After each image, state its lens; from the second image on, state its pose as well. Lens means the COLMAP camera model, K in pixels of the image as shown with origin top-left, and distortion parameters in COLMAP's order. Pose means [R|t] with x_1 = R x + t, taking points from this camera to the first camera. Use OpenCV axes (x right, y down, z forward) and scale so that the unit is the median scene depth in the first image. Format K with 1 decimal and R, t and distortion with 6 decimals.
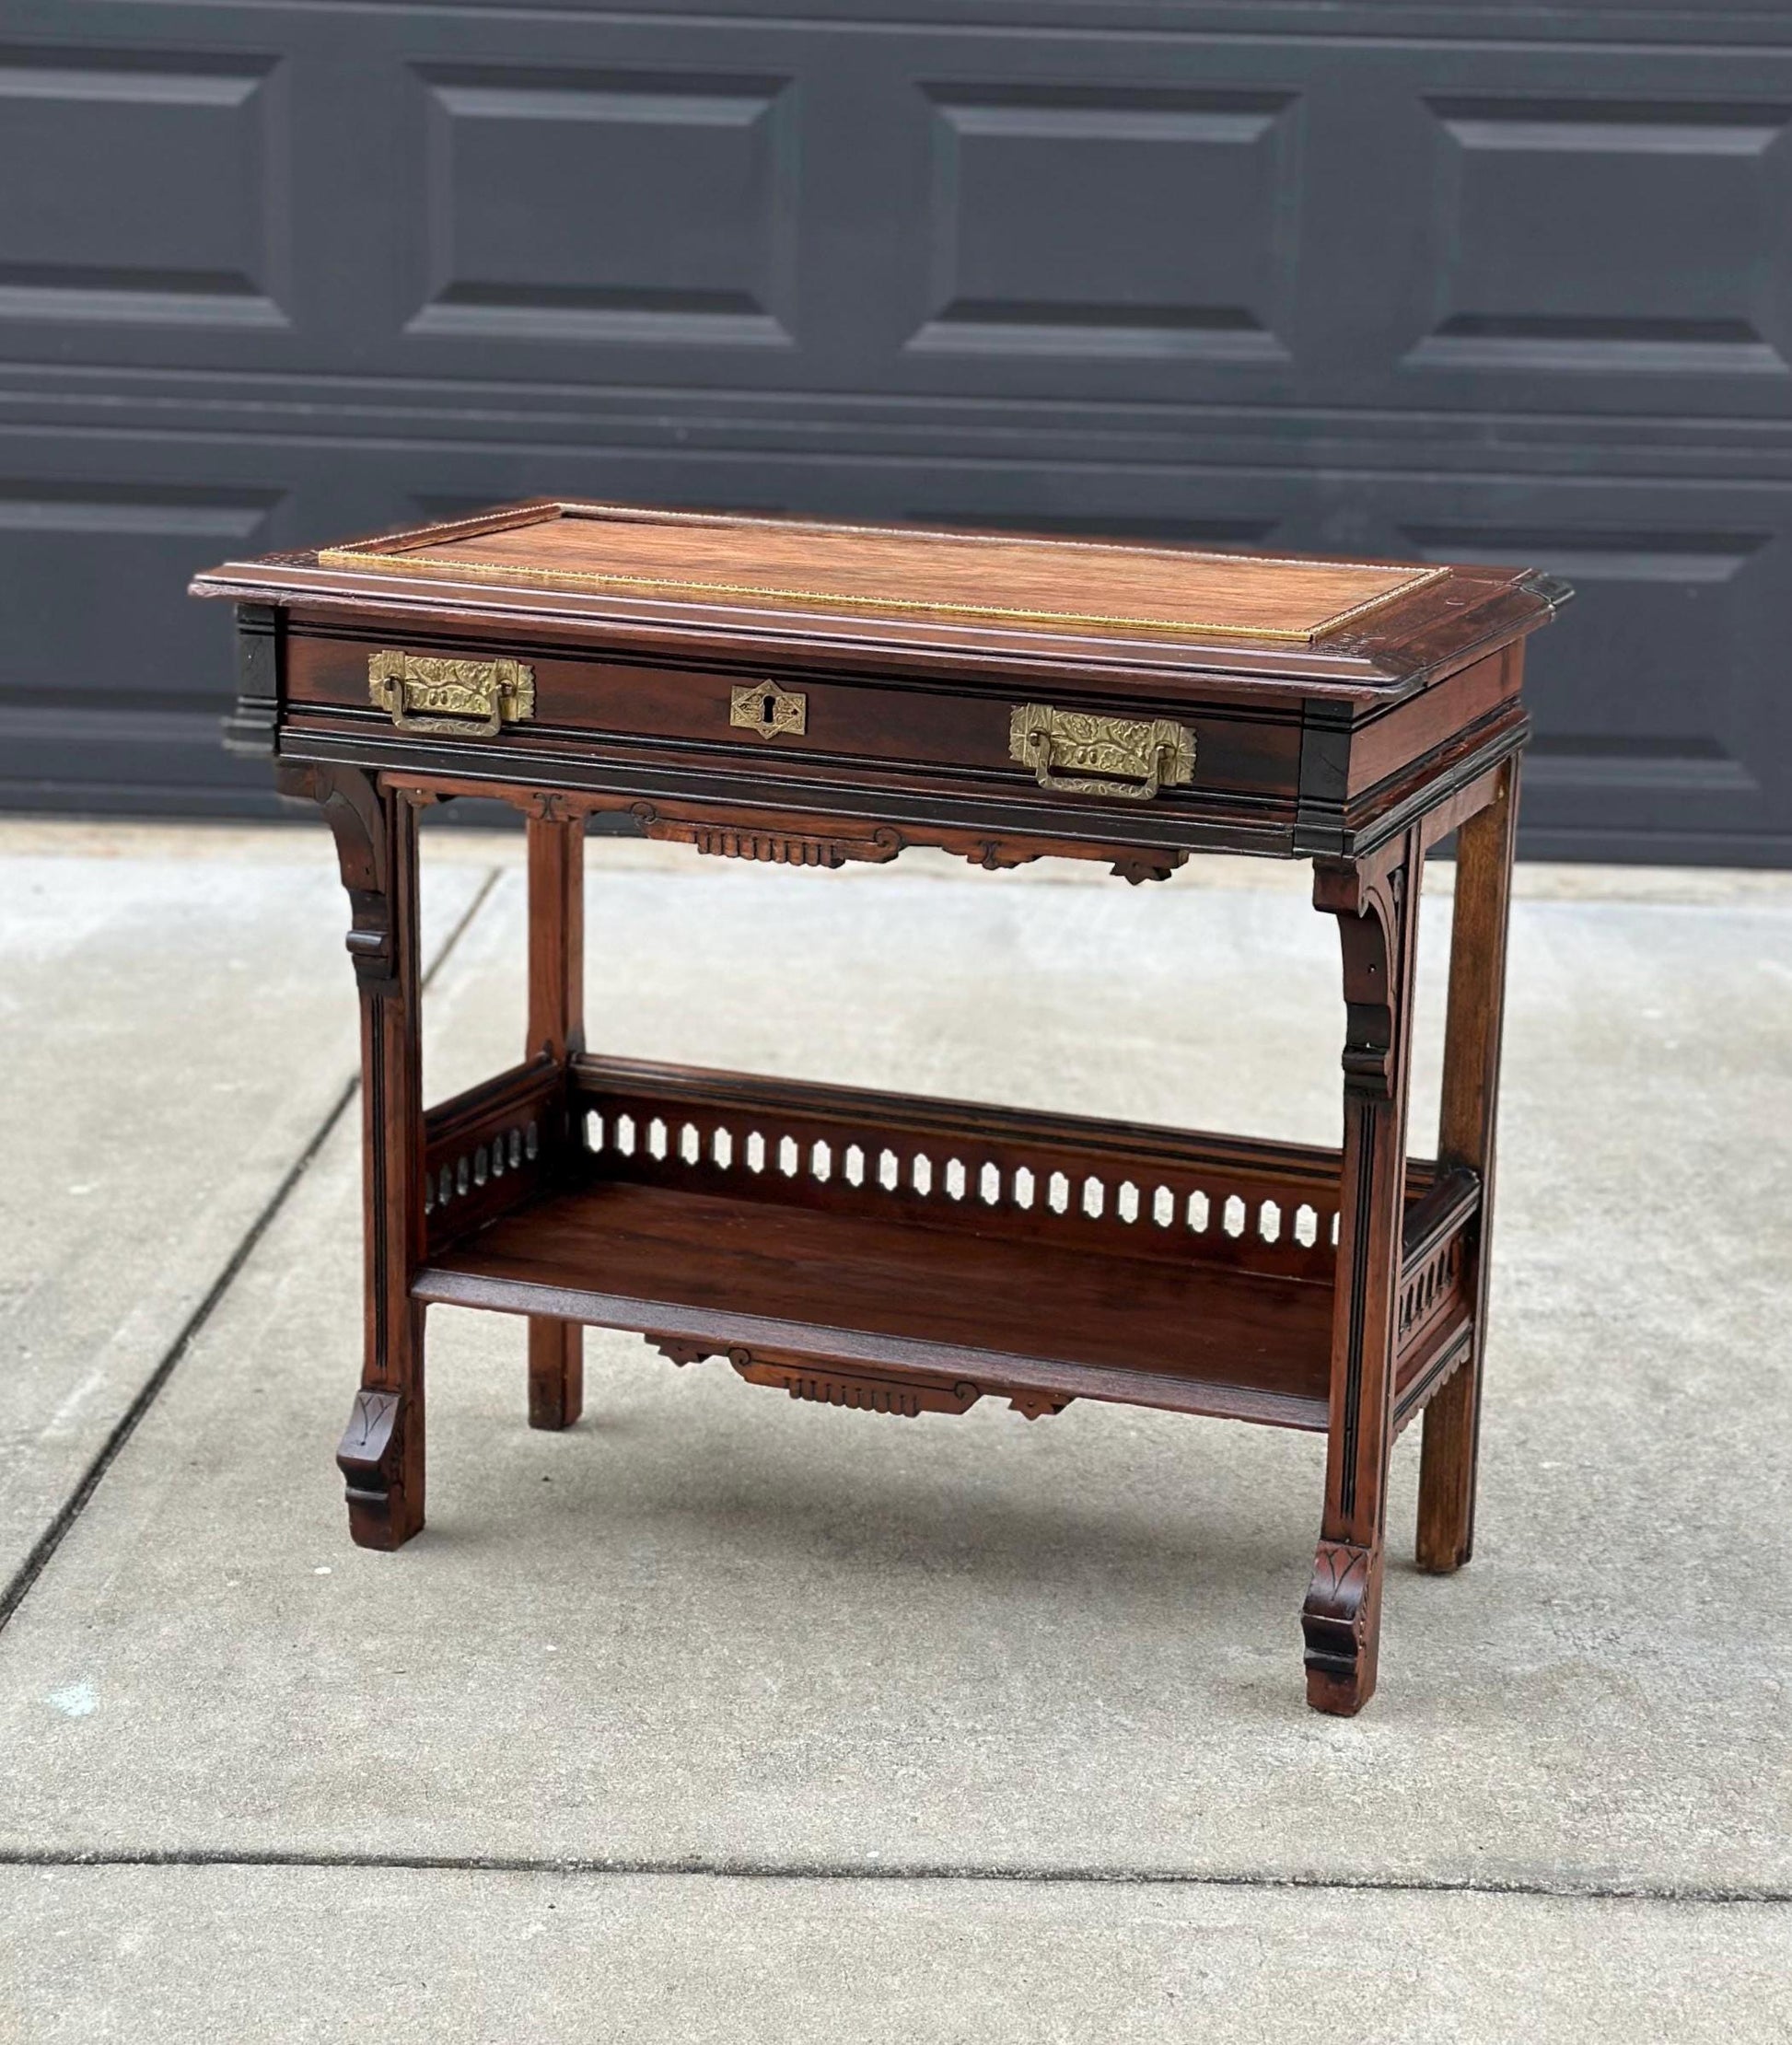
lens RADIAL K [[3977.6, 0, 976.4], [0, 3977.6, 957.8], [0, 0, 1]] dist [0.153315, 0.041554]
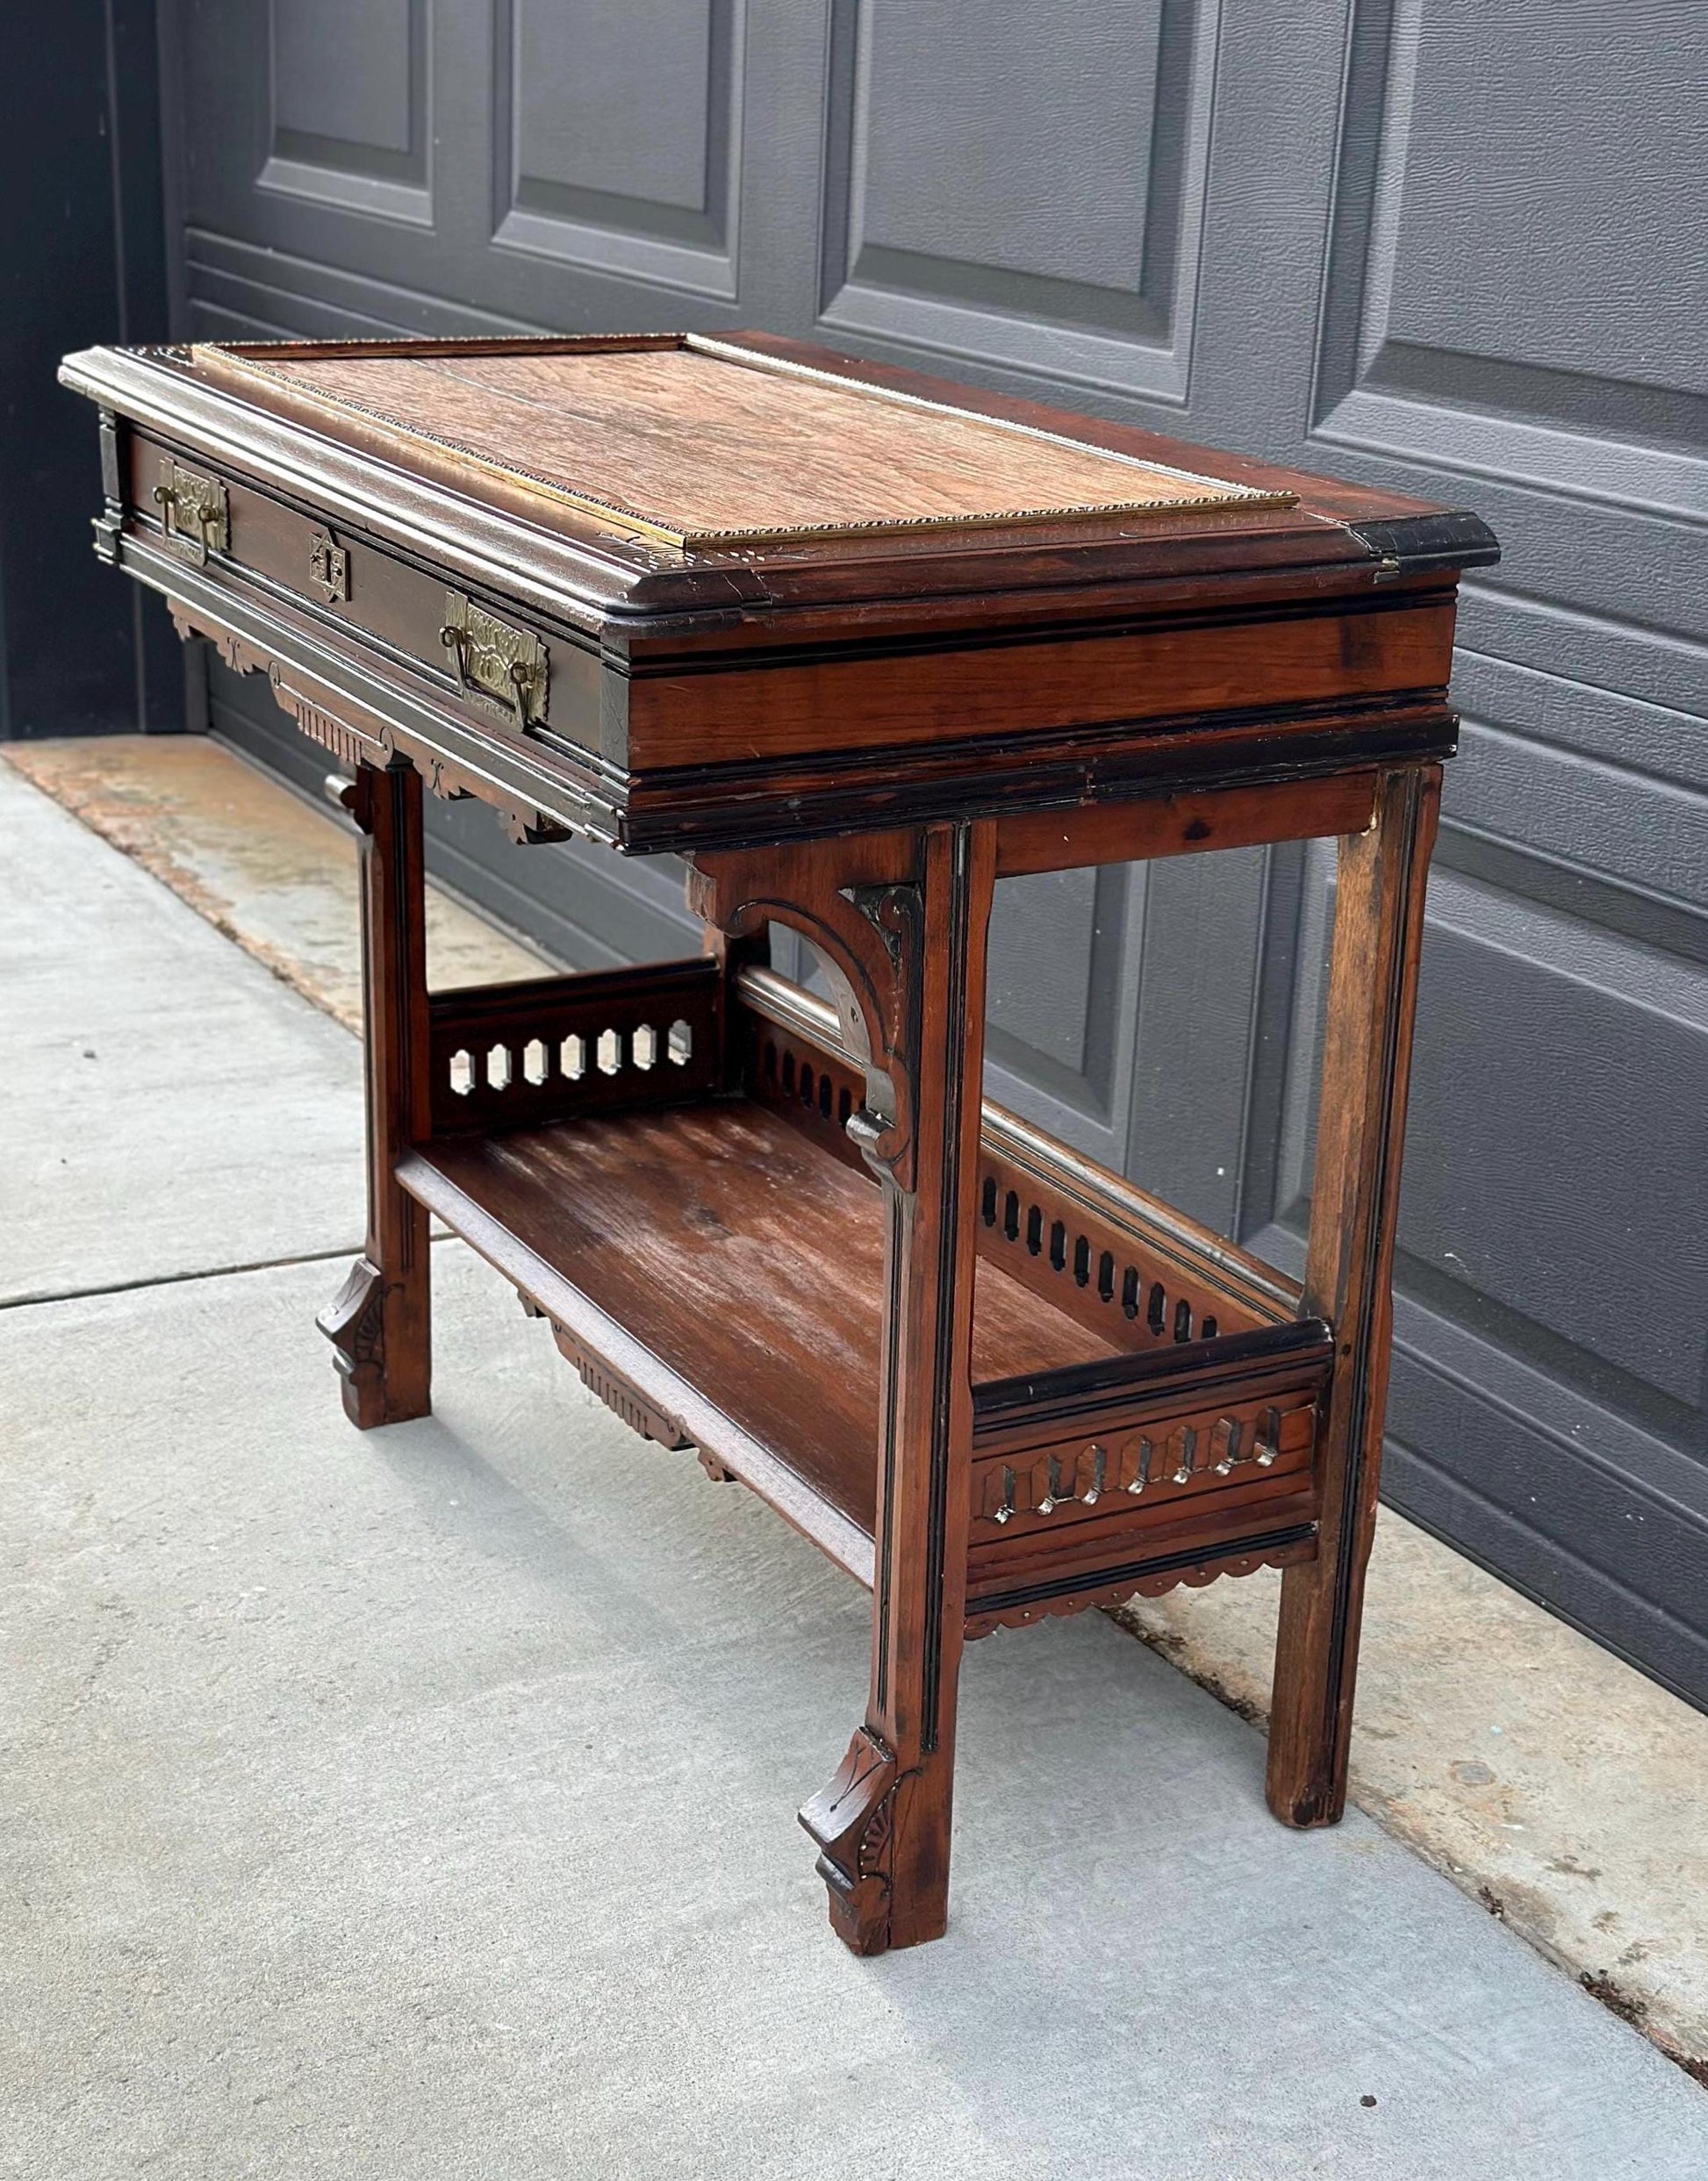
lens RADIAL K [[3335.5, 0, 891.5], [0, 3335.5, 1128.9], [0, 0, 1]] dist [0.156095, -0.032049]
pose [[0.766325, 0.213292, -0.606014, 0.462455], [-0.155204, 0.976804, 0.147534, -0.065848], [0.623425, -0.019004, 0.781652, 0.496079]]
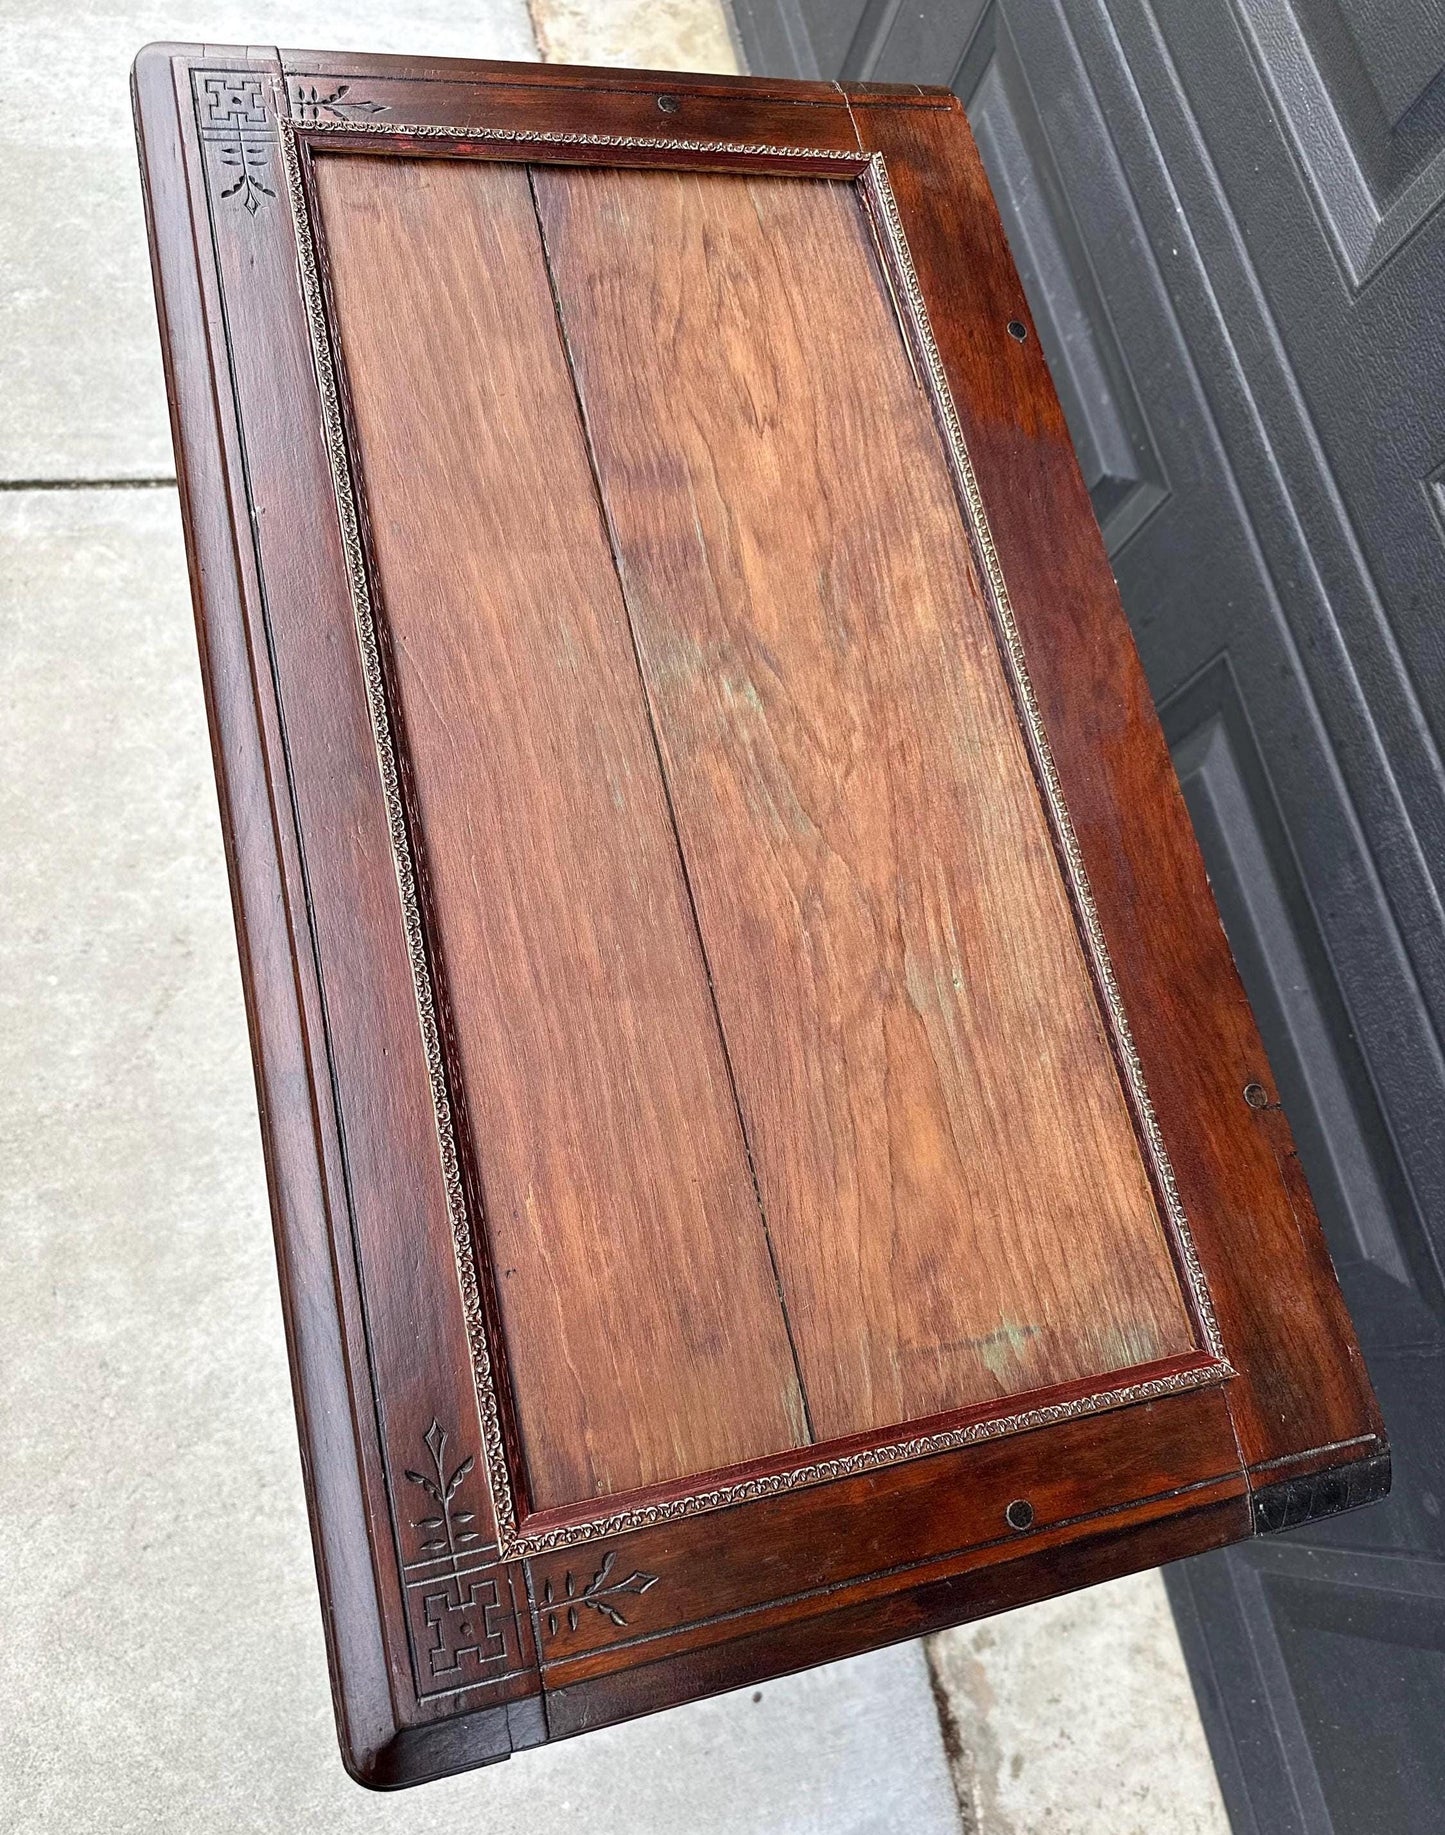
lens RADIAL K [[1346.6, 0, 720.5], [0, 1346.6, 959.7], [0, 0, 1]] dist [0.035170, -0.042625]
pose [[0.540575, 0.827889, -0.149598, 0.051359], [-0.404342, 0.411604, 0.816756, -0.279916], [0.737758, -0.381029, 0.557253, 0.860966]]
